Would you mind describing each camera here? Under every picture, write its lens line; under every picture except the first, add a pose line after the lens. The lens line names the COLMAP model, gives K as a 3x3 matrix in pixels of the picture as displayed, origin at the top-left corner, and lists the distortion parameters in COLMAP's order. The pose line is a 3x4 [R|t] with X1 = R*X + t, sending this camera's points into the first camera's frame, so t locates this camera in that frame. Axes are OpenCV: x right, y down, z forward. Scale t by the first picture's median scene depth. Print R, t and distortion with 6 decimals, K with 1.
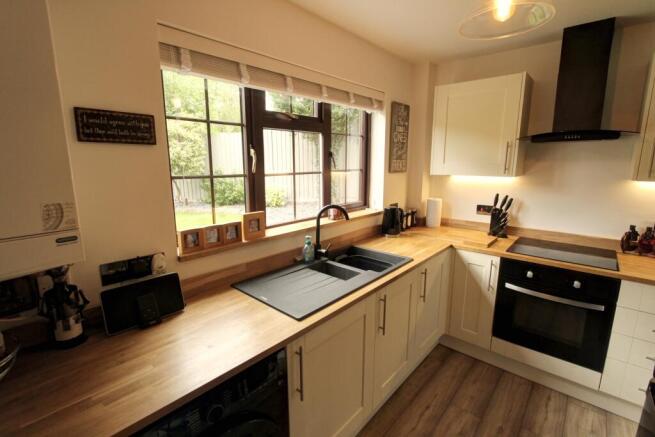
lens RADIAL K [[307.4, 0, 327.5], [0, 307.4, 218.5], [0, 0, 1]] dist [-0.000789, -0.000465]
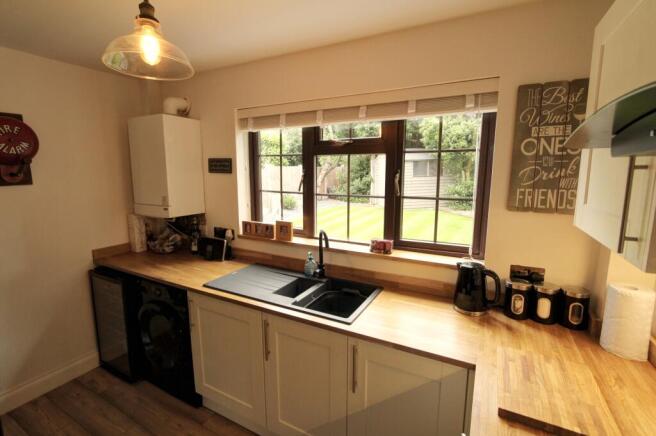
lens RADIAL K [[307.9, 0, 328.0], [0, 307.9, 218.0], [0, 0, 1]] dist [-0.000789, -0.000465]
pose [[0.219949, 0.146925, -0.964383, 0.858769], [-0.186892, 0.976627, 0.106166, -0.164578], [0.957441, 0.156884, 0.242267, 0.670260]]
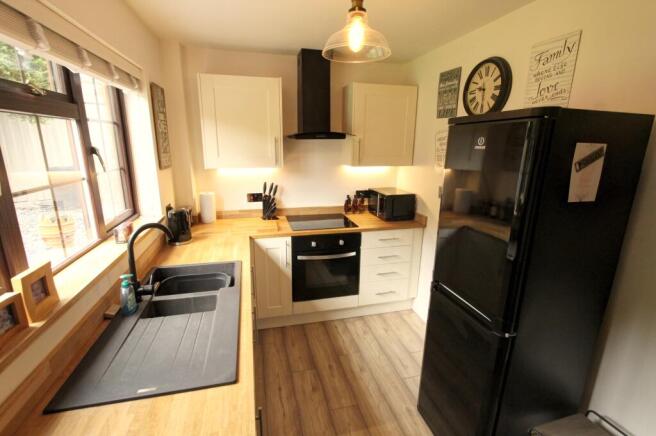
lens RADIAL K [[303.0, 0, 328.0], [0, 303.0, 218.0], [0, 0, 1]] dist [0.000351, 0.000003]
pose [[0.566428, -0.194795, 0.800758, -0.279980], [0.145313, 0.980047, 0.135620, -0.082581], [-0.811199, 0.039541, 0.583432, 0.197723]]
